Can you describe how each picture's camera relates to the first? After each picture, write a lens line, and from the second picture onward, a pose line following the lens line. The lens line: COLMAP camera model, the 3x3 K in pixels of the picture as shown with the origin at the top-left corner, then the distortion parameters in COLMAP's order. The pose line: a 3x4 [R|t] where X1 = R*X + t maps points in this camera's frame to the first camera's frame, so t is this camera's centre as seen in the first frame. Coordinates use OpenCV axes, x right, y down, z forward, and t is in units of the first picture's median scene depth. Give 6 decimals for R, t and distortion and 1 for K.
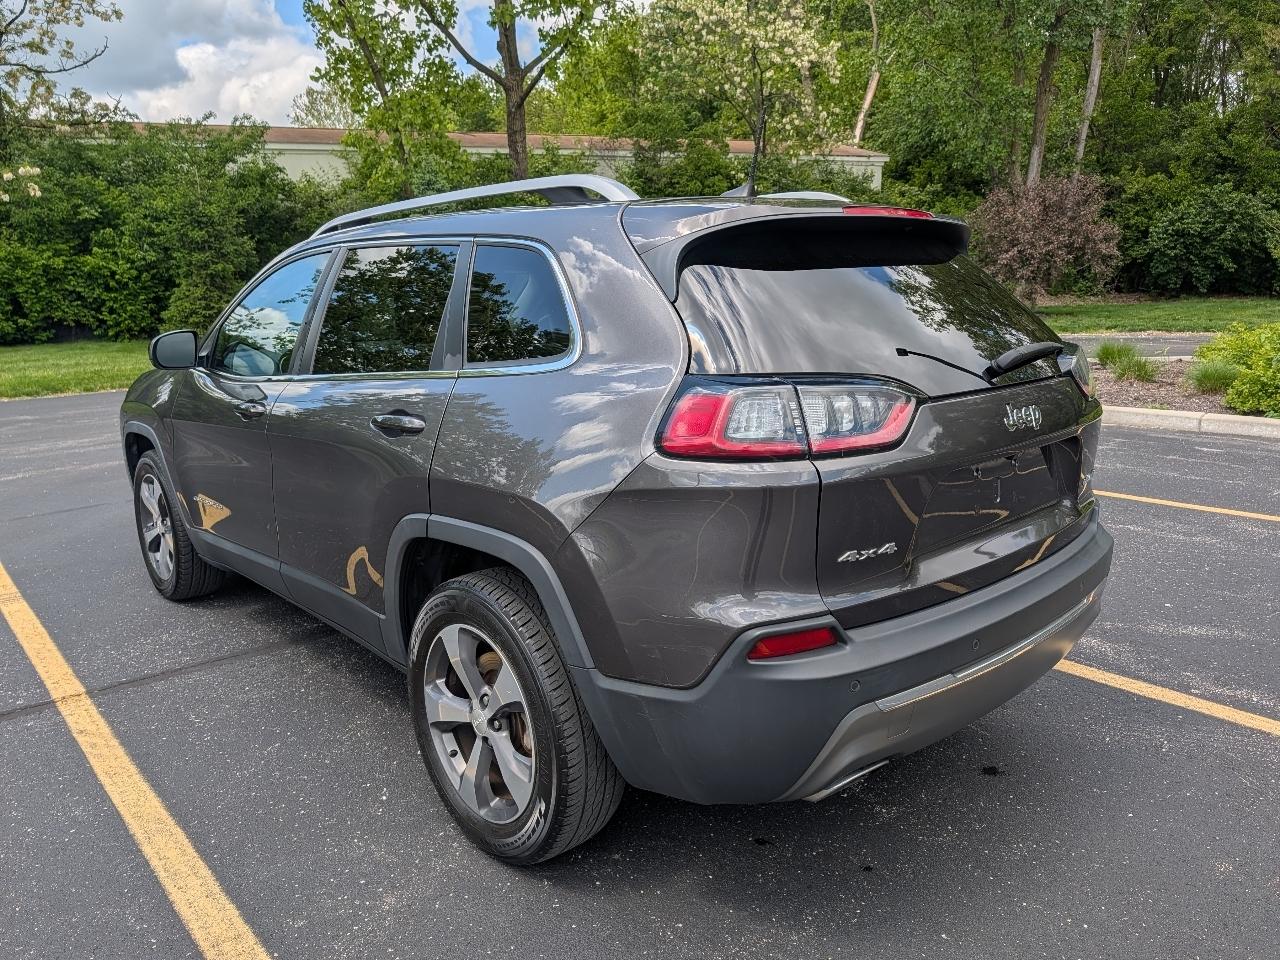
lens RADIAL K [[949.4, 0, 640.0], [0, 949.4, 480.0], [0, 0, 1]] dist [0.005619, -0.001823]
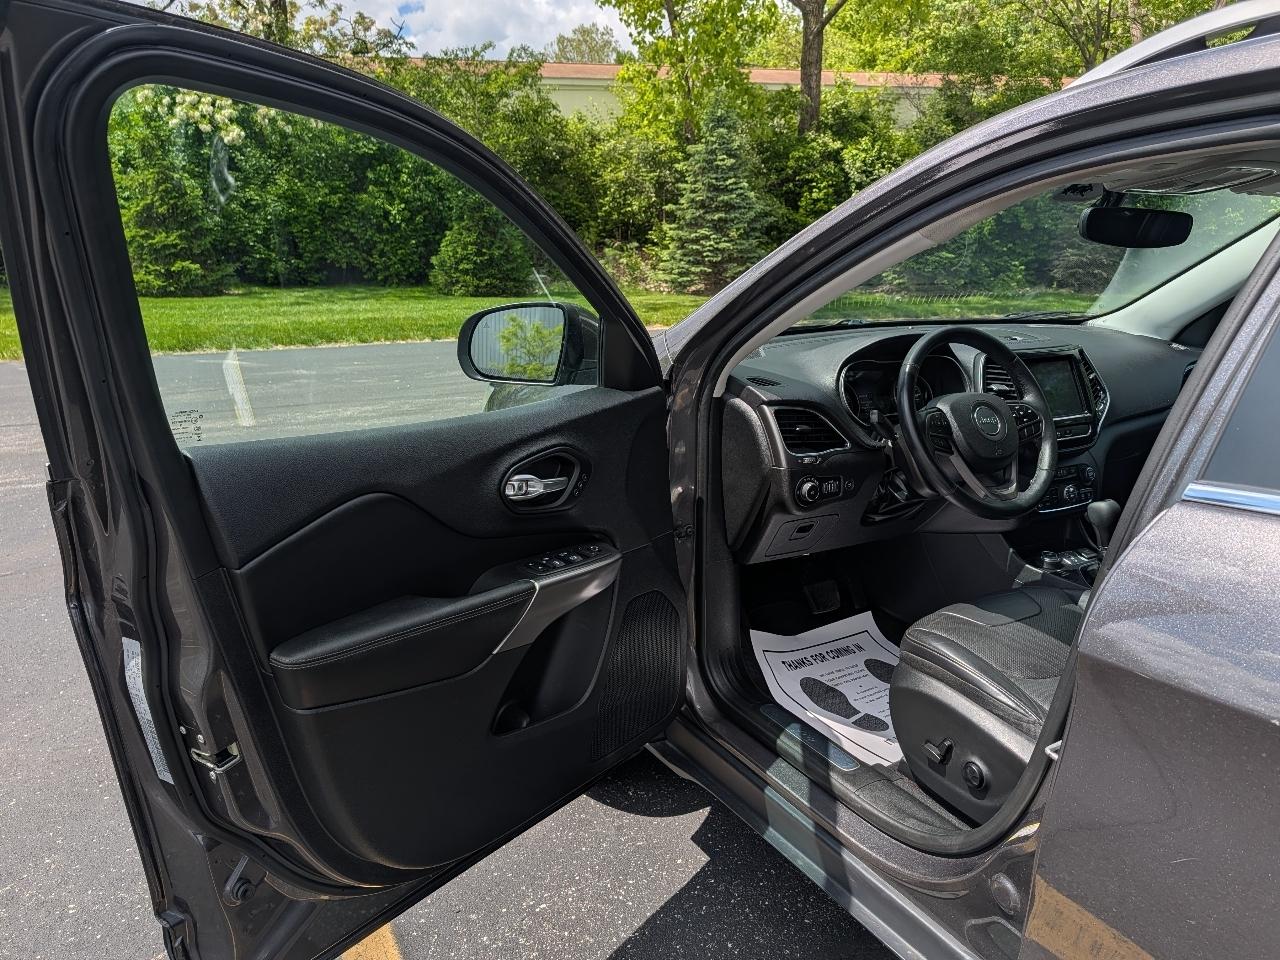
lens RADIAL K [[924.4, 0, 640.0], [0, 924.4, 480.0], [0, 0, 1]] dist [0.012103, 0.005663]
pose [[0.976279, 0.082682, -0.200107, -0.100838], [-0.072893, 0.995777, 0.055814, -0.023301], [0.203877, -0.039904, 0.978183, 0.139086]]
